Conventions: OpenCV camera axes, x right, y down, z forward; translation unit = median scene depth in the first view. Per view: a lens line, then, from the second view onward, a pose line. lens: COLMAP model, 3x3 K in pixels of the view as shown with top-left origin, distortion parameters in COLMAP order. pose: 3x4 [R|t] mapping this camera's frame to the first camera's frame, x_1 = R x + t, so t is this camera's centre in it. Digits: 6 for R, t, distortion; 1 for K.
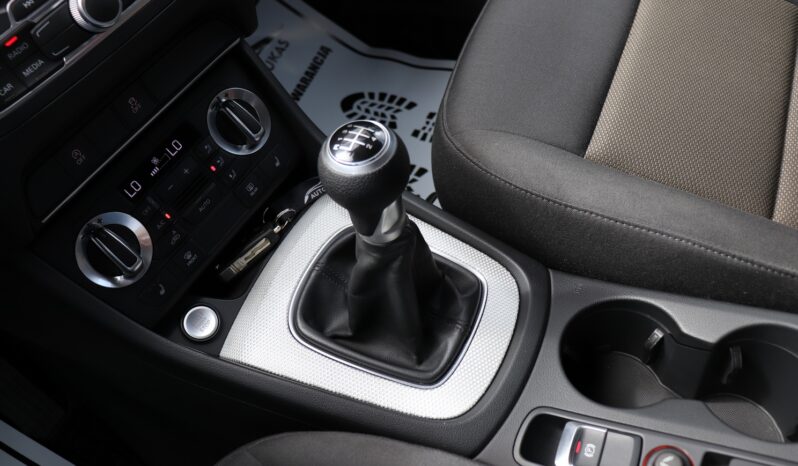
lens RADIAL K [[666.0, 0, 396.2], [0, 666.0, 218.7], [0, 0, 1]] dist [-0.178821, 0.161610]
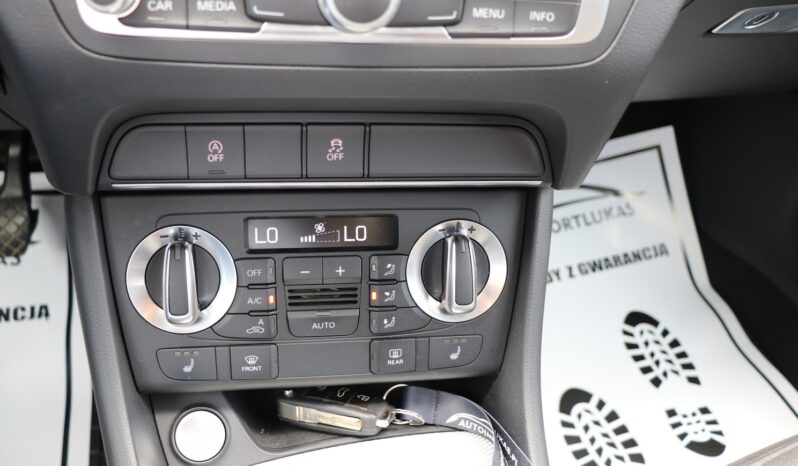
lens RADIAL K [[658.9, 0, 398.1], [0, 658.9, 224.5], [0, 0, 1]] dist [-0.177859, 0.163769]
pose [[0.630006, 0.668235, -0.395670, -0.047108], [-0.715325, 0.697685, 0.039323, -0.166019], [0.302330, 0.258259, 0.917550, 0.370278]]
